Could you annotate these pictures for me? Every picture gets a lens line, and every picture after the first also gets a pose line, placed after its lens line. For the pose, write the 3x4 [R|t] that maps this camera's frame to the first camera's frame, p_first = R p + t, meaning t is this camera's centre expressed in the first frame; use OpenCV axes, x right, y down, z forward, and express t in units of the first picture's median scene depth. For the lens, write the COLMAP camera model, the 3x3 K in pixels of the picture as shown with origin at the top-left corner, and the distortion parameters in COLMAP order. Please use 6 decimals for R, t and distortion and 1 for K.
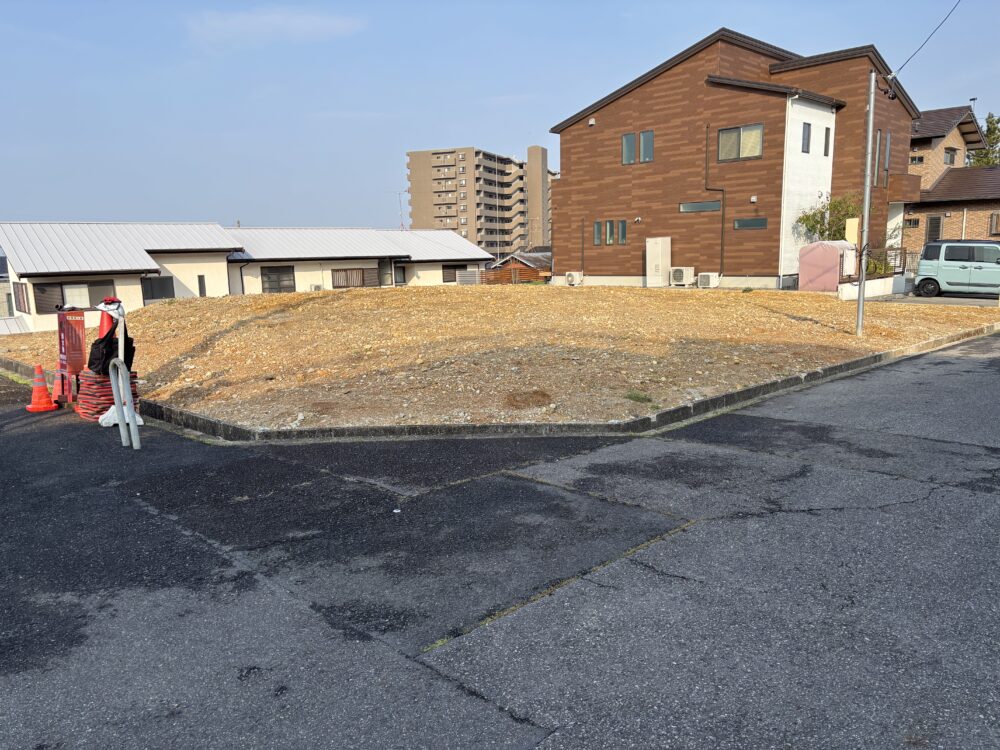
lens RADIAL K [[763.5, 0, 500.0], [0, 763.5, 375.0], [0, 0, 1]] dist [-0.008035, -0.006256]
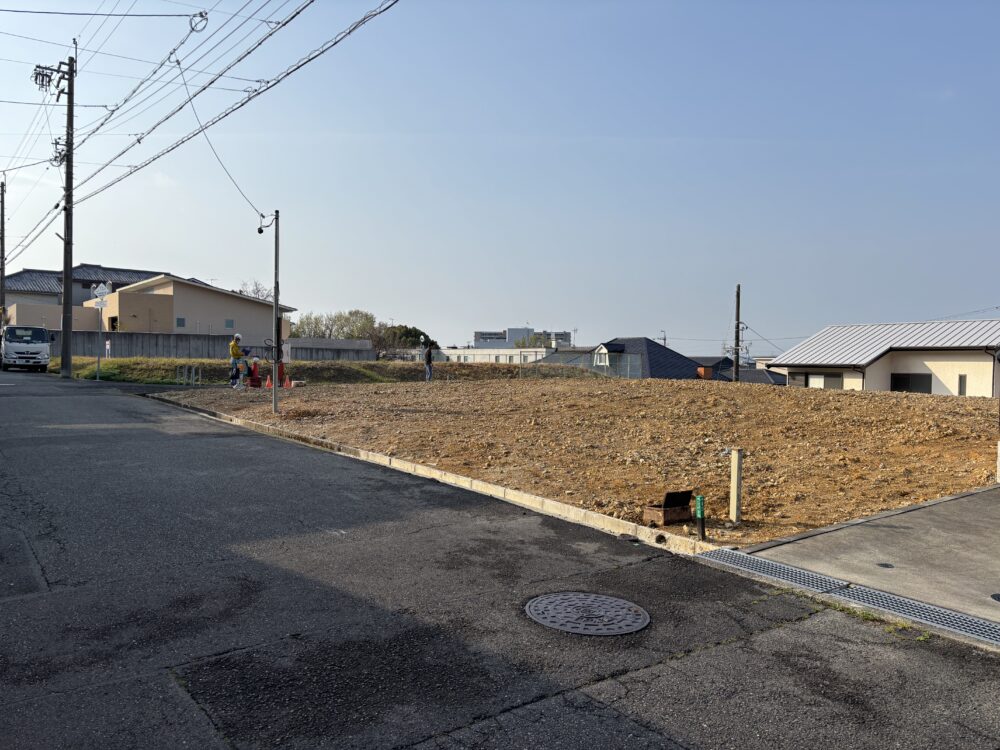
lens RADIAL K [[741.2, 0, 500.0], [0, 741.2, 375.0], [0, 0, 1]] dist [0.056791, -0.071455]
pose [[-0.090625, 0.030486, -0.995418, 0.521519], [-0.180176, 0.982535, 0.046495, -0.062951], [0.979451, 0.183564, -0.083550, 0.459948]]
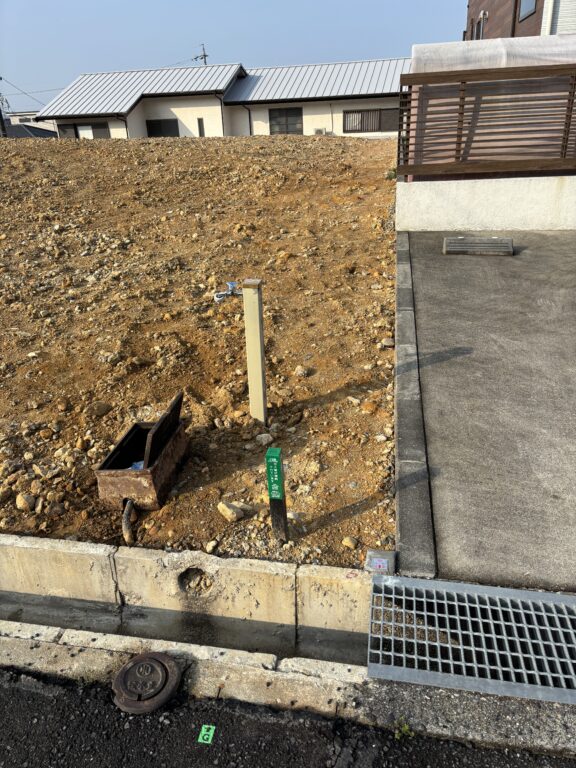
lens RADIAL K [[577.7, 0, 288.0], [0, 577.7, 384.0], [0, 0, 1]] dist [0.062605, -0.066023]
pose [[0.611252, 0.324515, -0.721845, 0.397709], [-0.098158, 0.936113, 0.337723, -0.059364], [0.785325, -0.135579, 0.604055, 0.465852]]
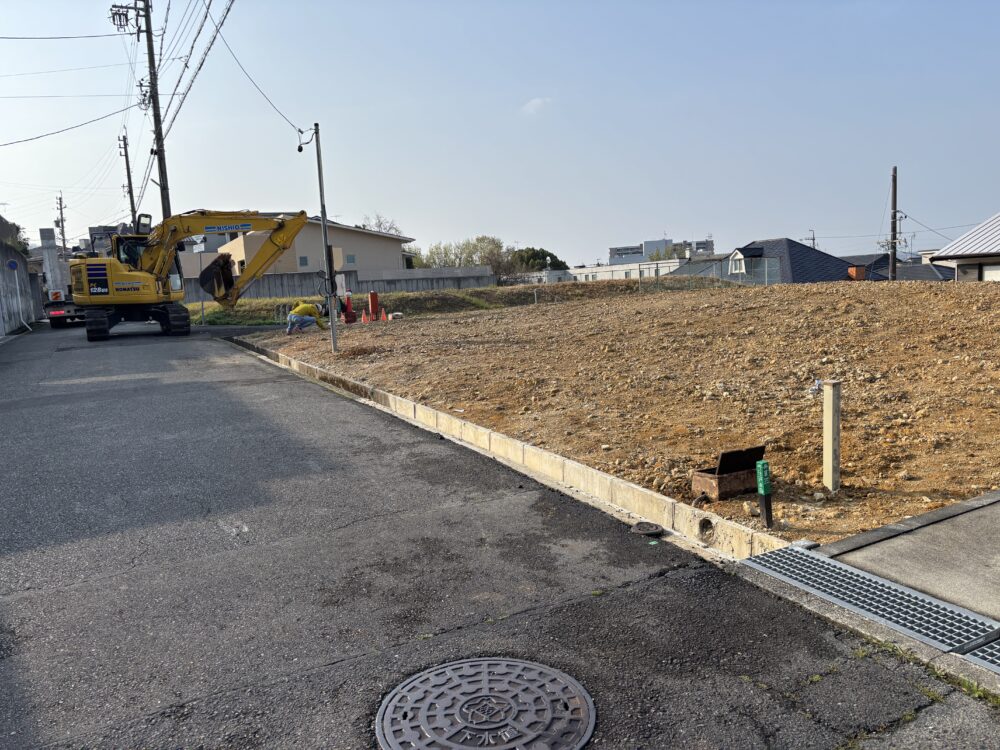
lens RADIAL K [[752.2, 0, 513.5], [0, 752.2, 368.8], [0, 0, 1]] dist [0.062605, -0.066023]
pose [[-0.248518, 0.134714, -0.959214, 0.470050], [-0.102981, 0.980994, 0.164454, -0.064275], [0.963137, 0.139651, -0.229922, 0.481582]]
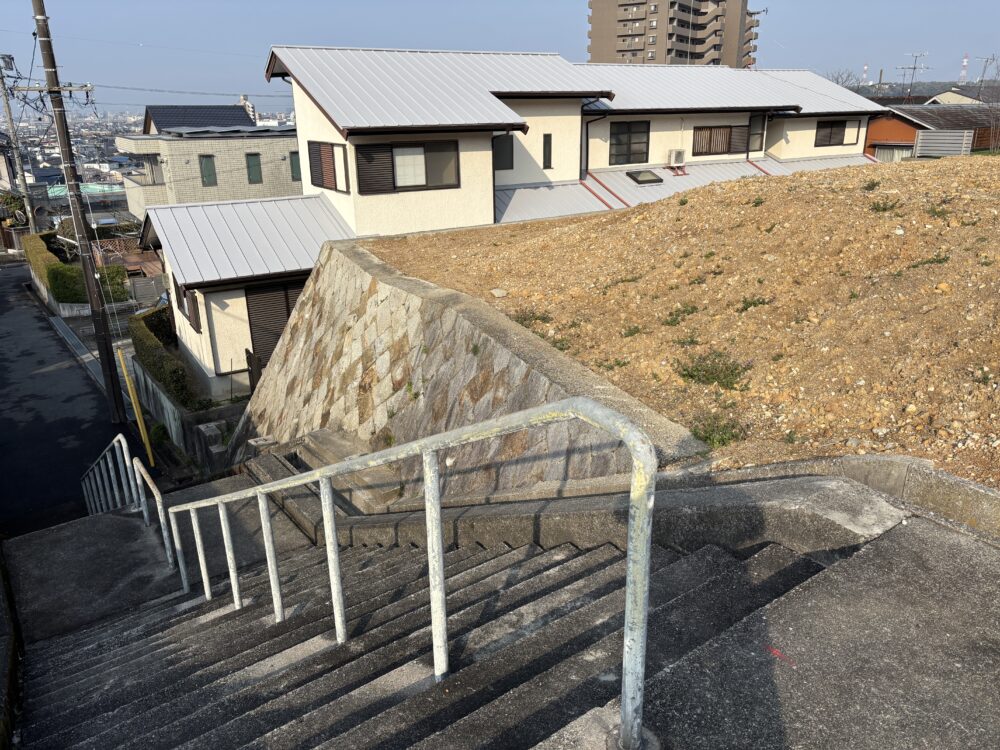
lens RADIAL K [[752.2, 0, 513.5], [0, 752.2, 368.8], [0, 0, 1]] dist [0.062605, -0.066023]
pose [[0.989638, 0.053493, -0.133250, -0.289505], [-0.030237, 0.984842, 0.170798, -0.035621], [0.140367, -0.164999, 0.976254, 0.274081]]
